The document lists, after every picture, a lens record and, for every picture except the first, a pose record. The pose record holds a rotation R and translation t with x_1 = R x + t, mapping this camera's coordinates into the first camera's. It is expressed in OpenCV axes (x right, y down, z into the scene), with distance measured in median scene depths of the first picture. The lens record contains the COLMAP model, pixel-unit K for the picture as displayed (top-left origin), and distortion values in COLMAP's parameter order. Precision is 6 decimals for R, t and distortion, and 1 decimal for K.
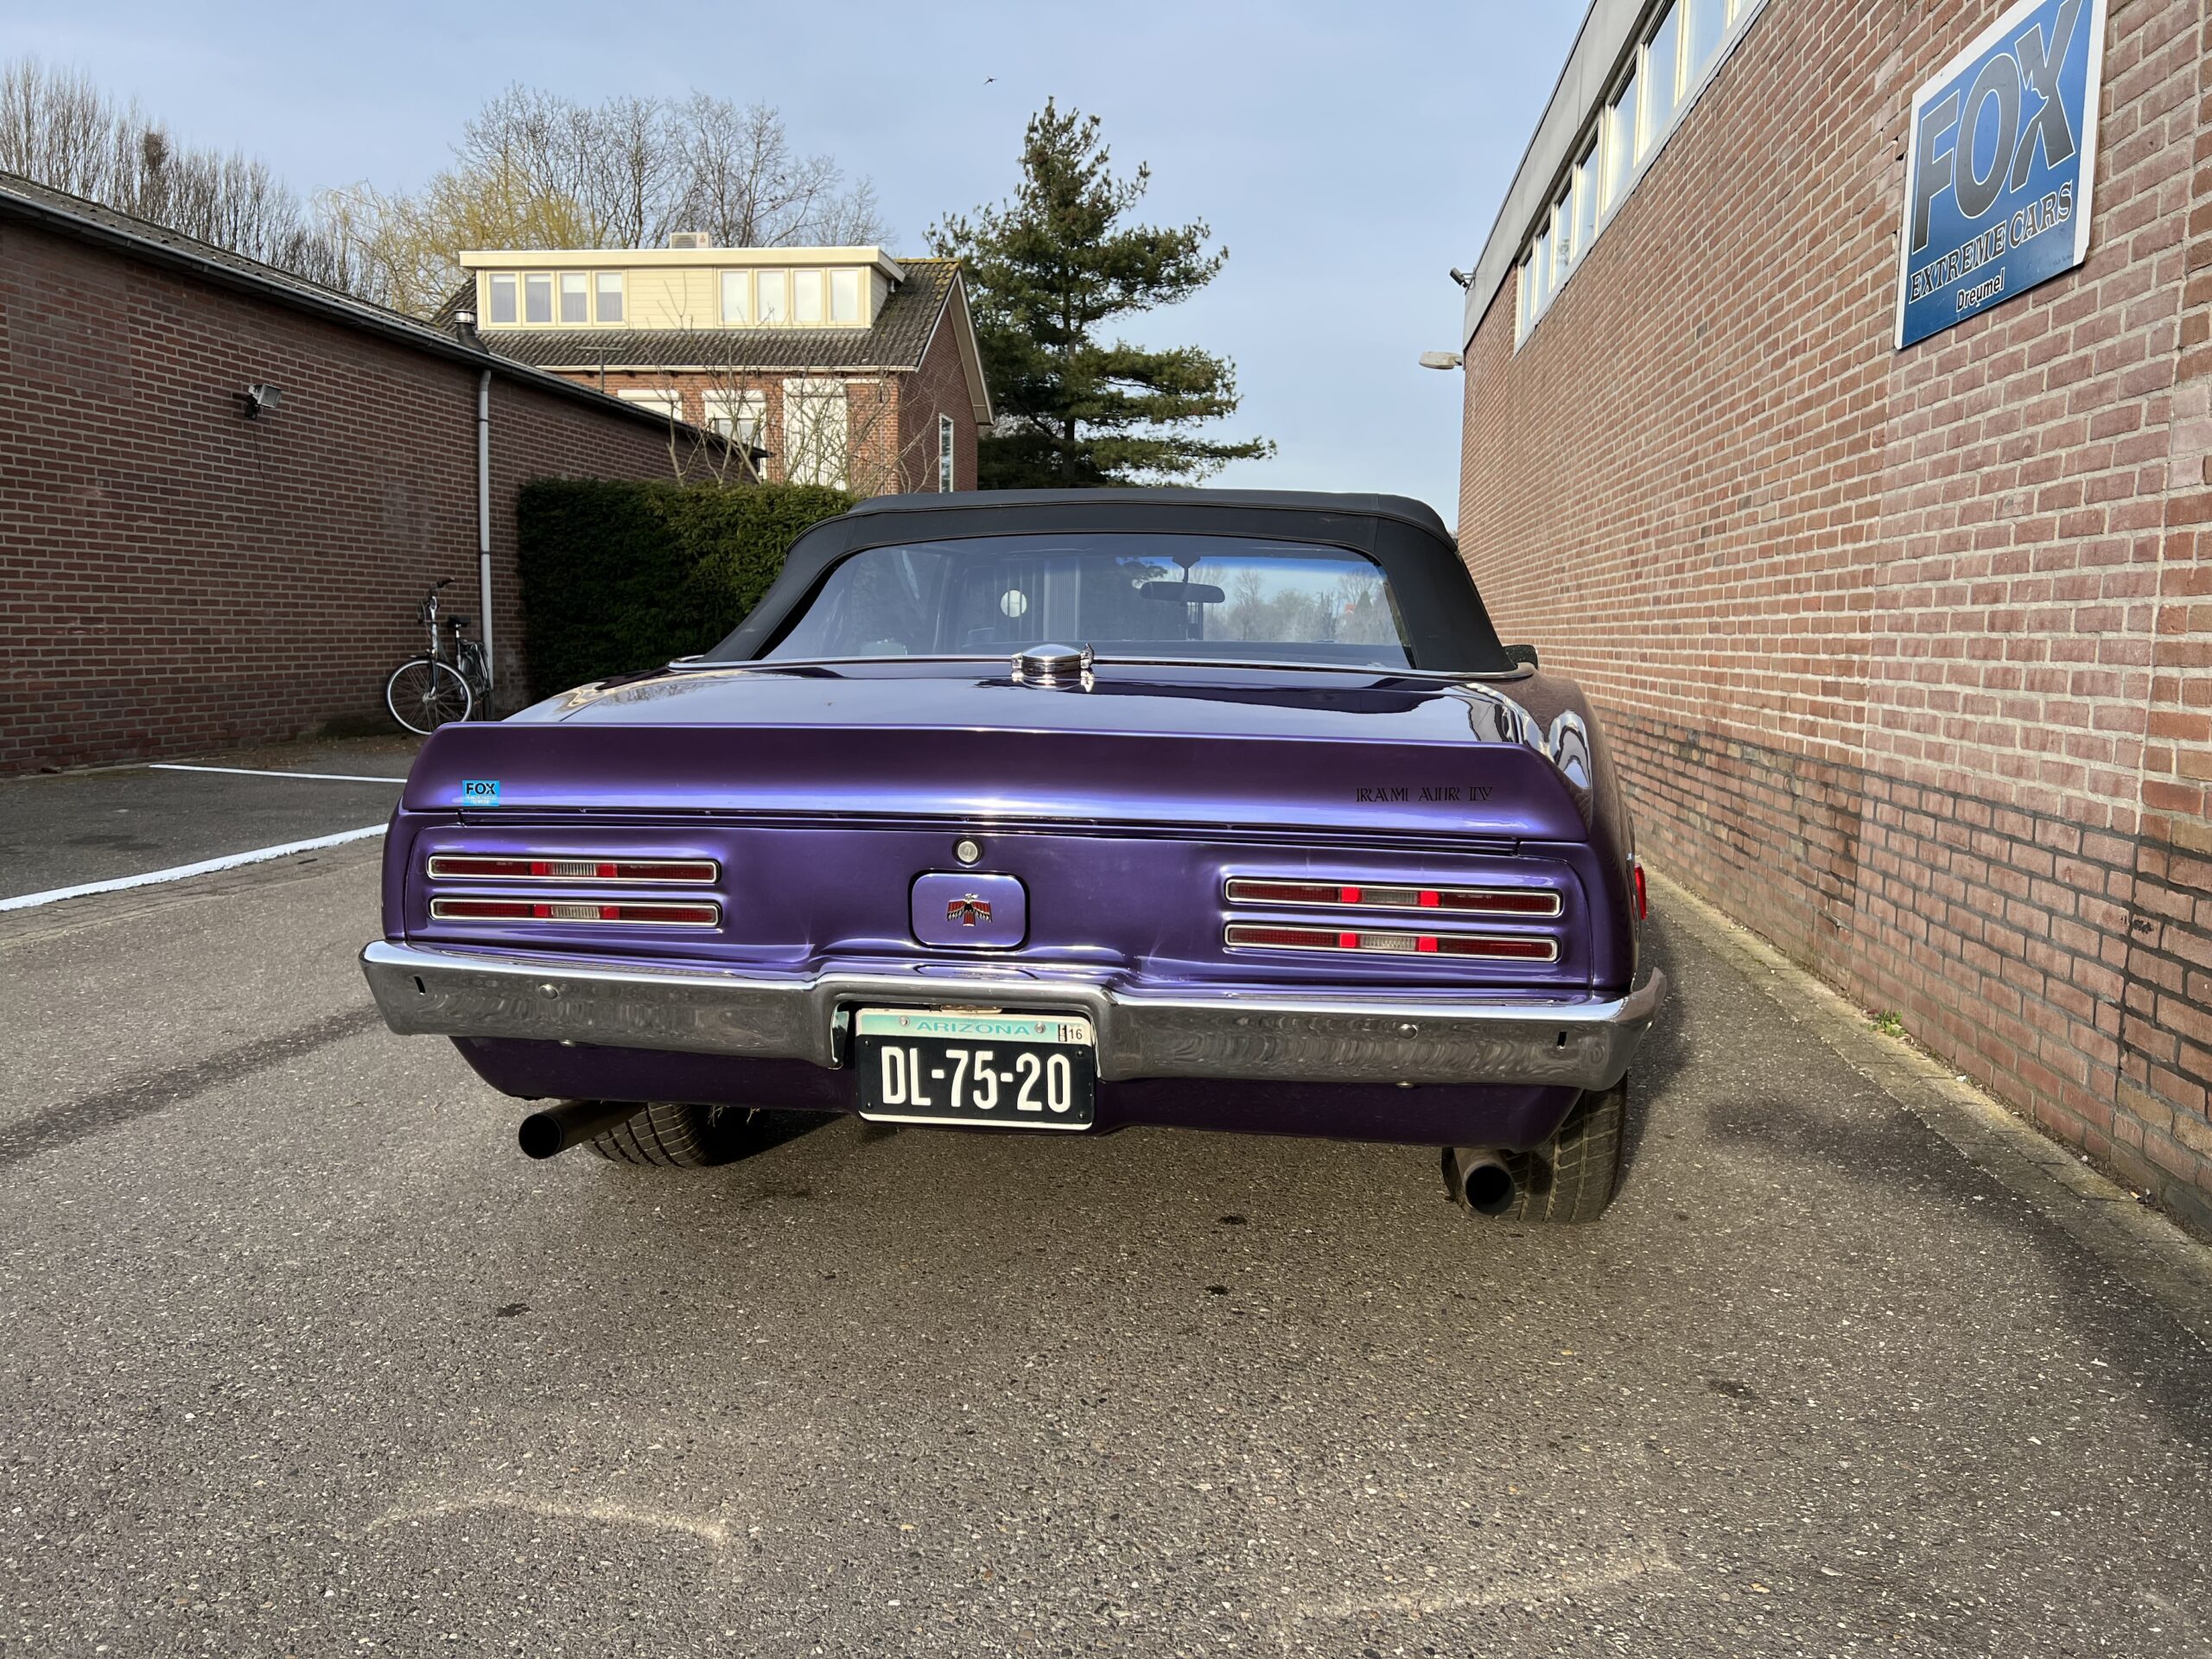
lens RADIAL K [[1658.8, 0, 1092.1], [0, 1658.8, 814.3], [0, 0, 1]] dist [0.058463, -0.067515]
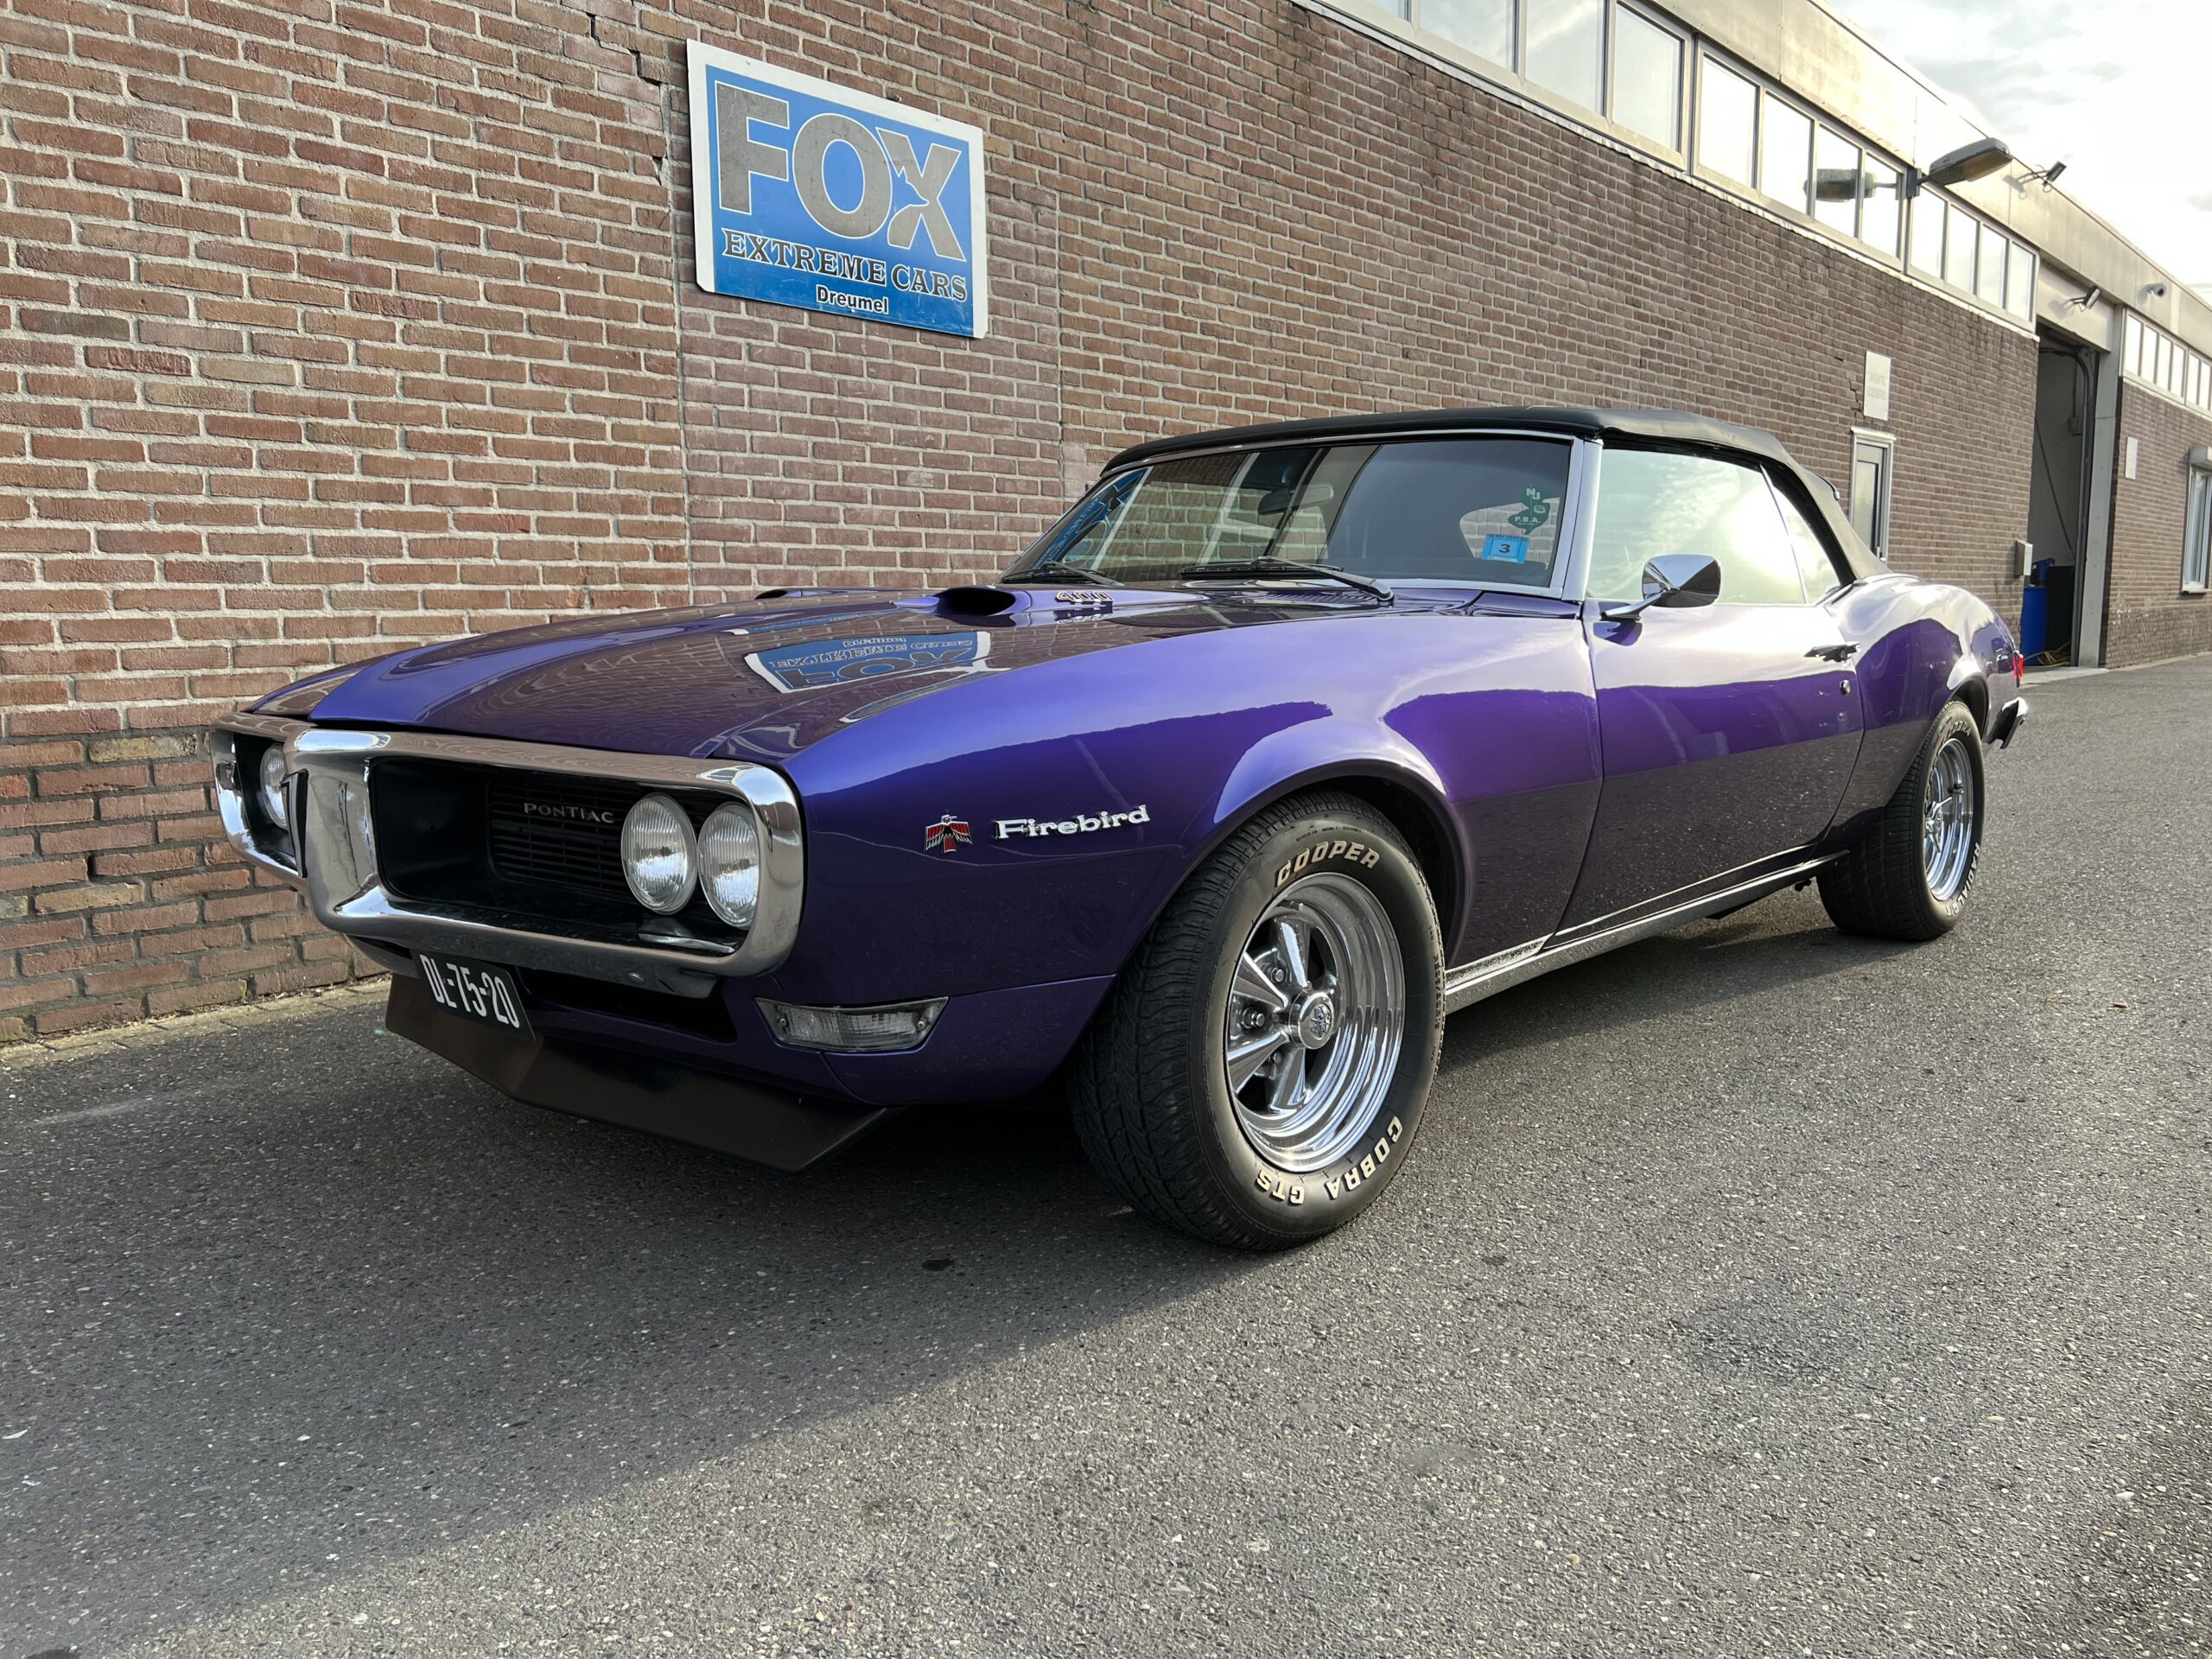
lens RADIAL K [[1658.8, 0, 1112.9], [0, 1658.8, 829.8], [0, 0, 1]] dist [0.058463, -0.067515]
pose [[-0.837138, -0.076921, 0.541557, -0.475508], [0.058042, 0.971982, 0.227778, -0.253452], [-0.543904, 0.222115, -0.809218, 2.616964]]
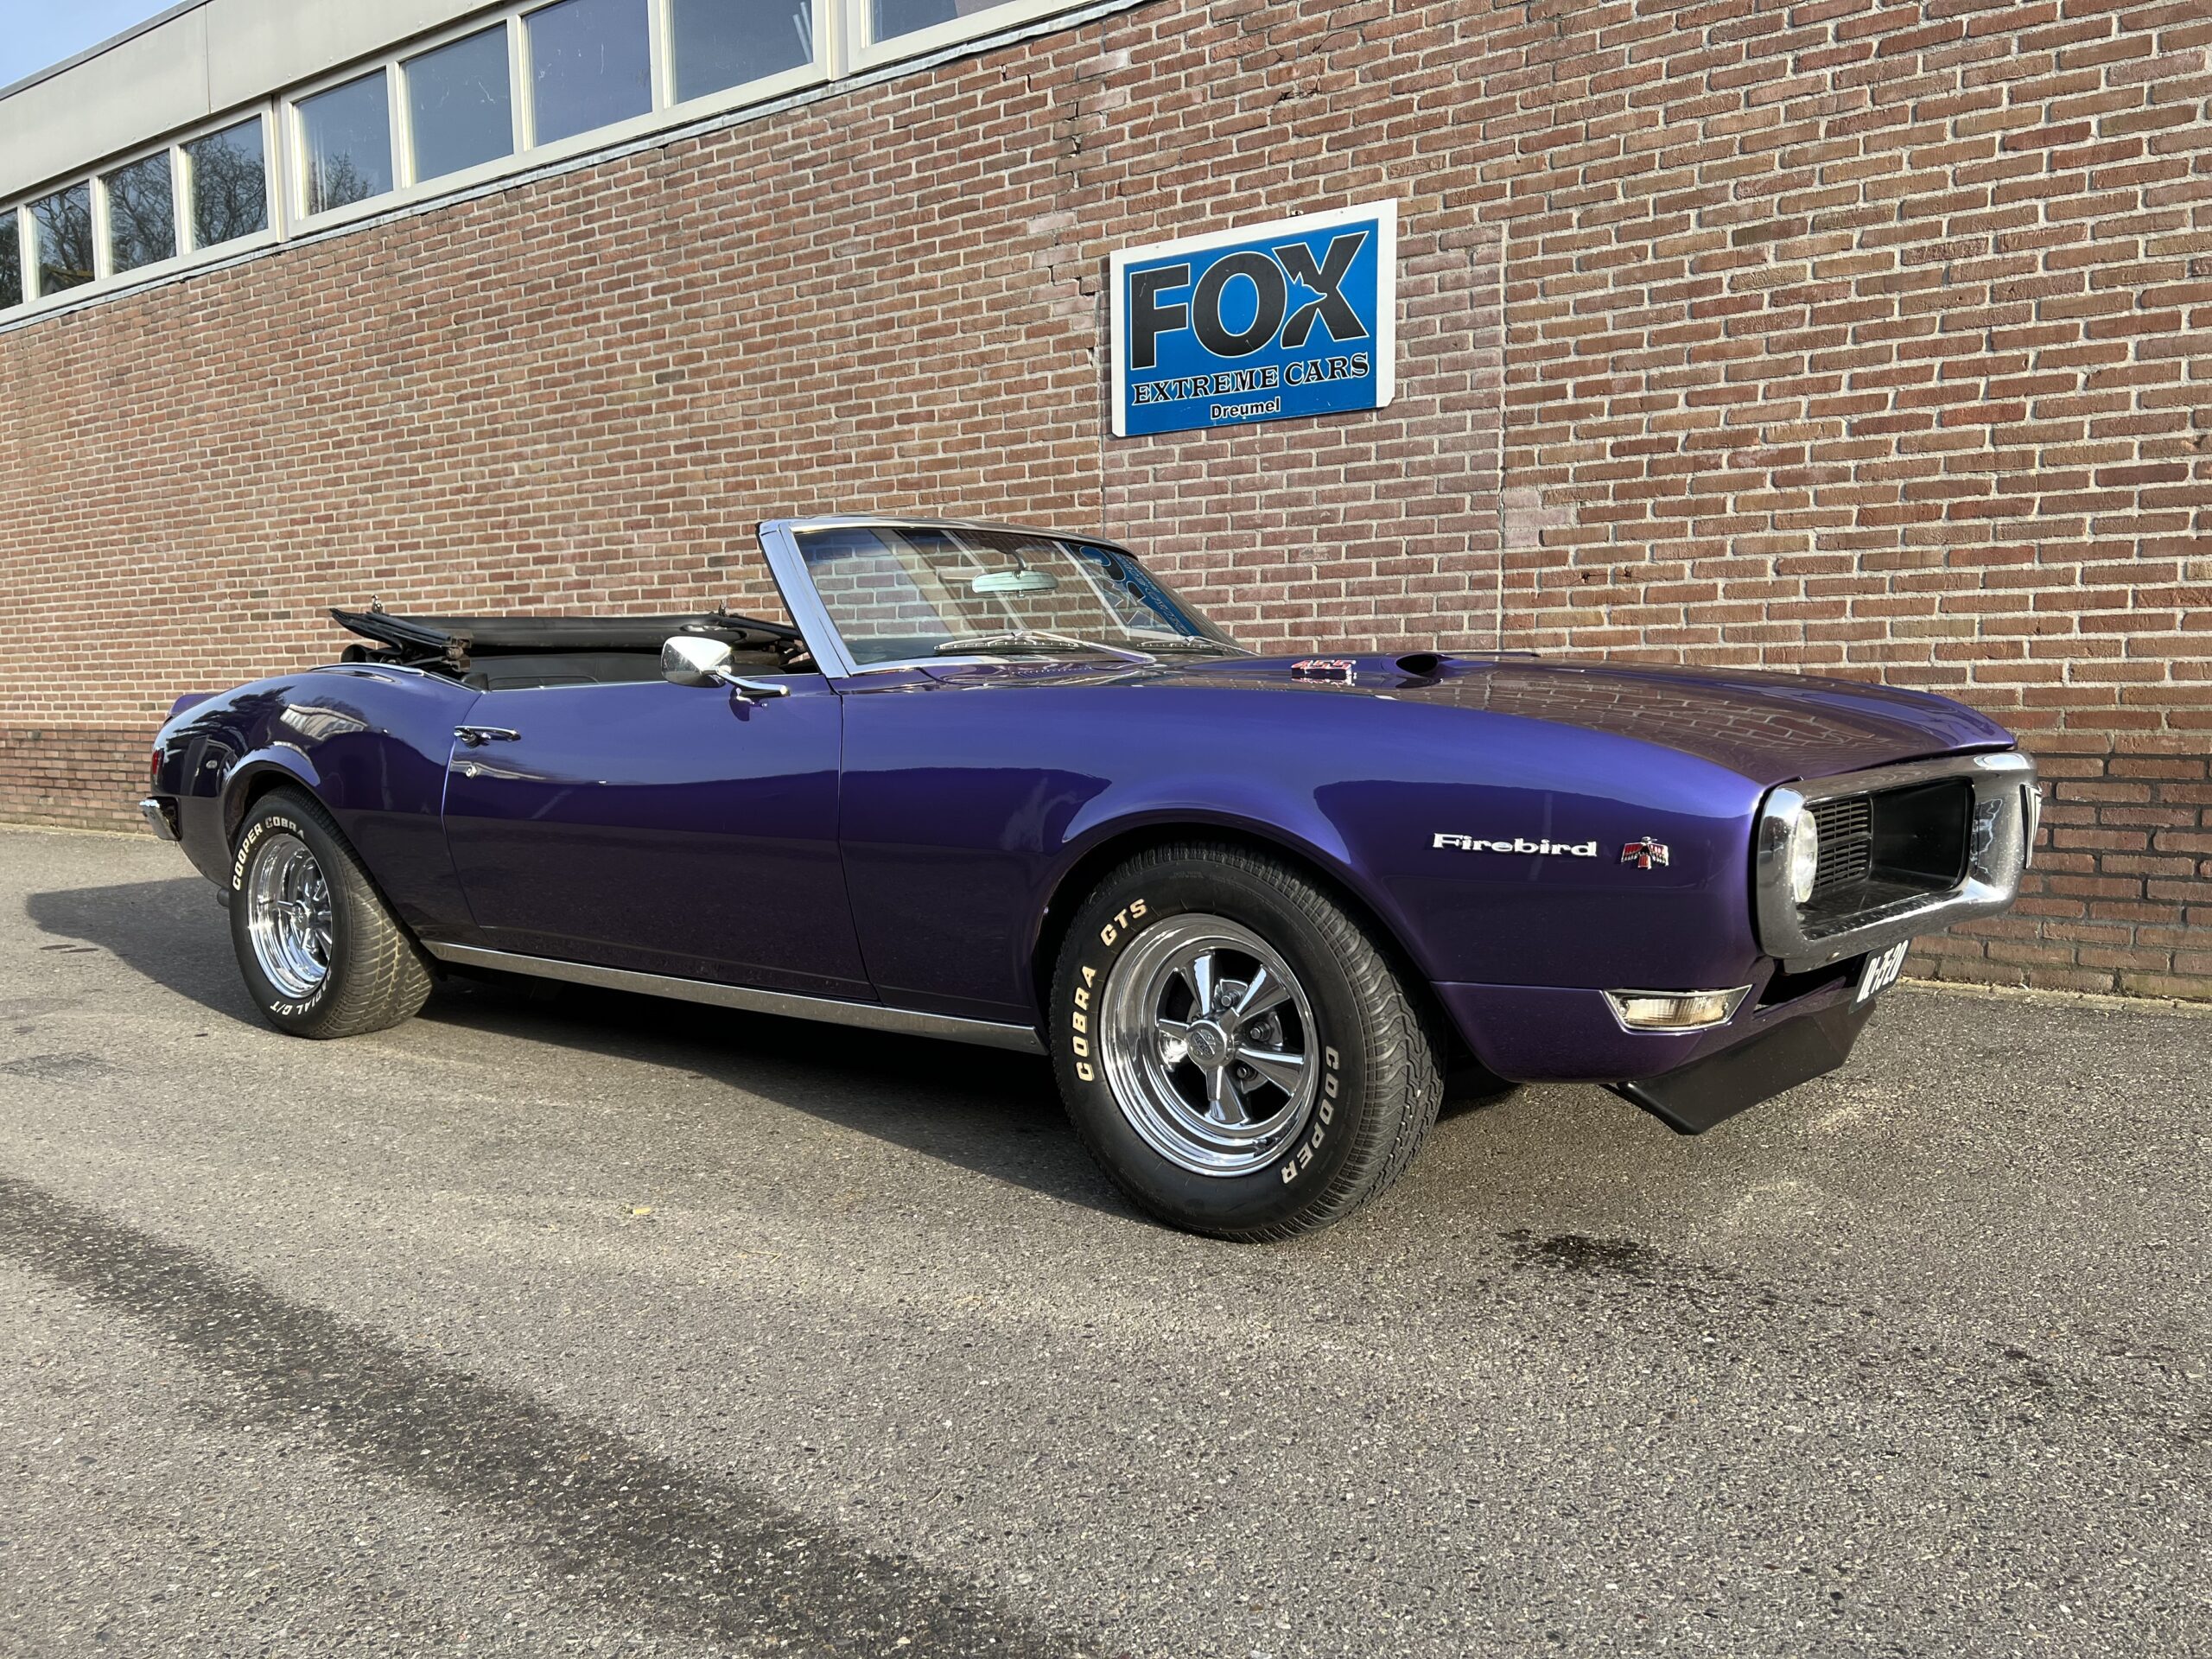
lens RADIAL K [[1658.8, 0, 1121.2], [0, 1658.8, 839.6], [0, 0, 1]] dist [0.058463, -0.067515]
pose [[0.453479, -0.107686, 0.884737, -1.127363], [0.118410, 0.991154, 0.059947, -0.042985], [-0.883366, 0.077577, 0.462219, 0.572689]]
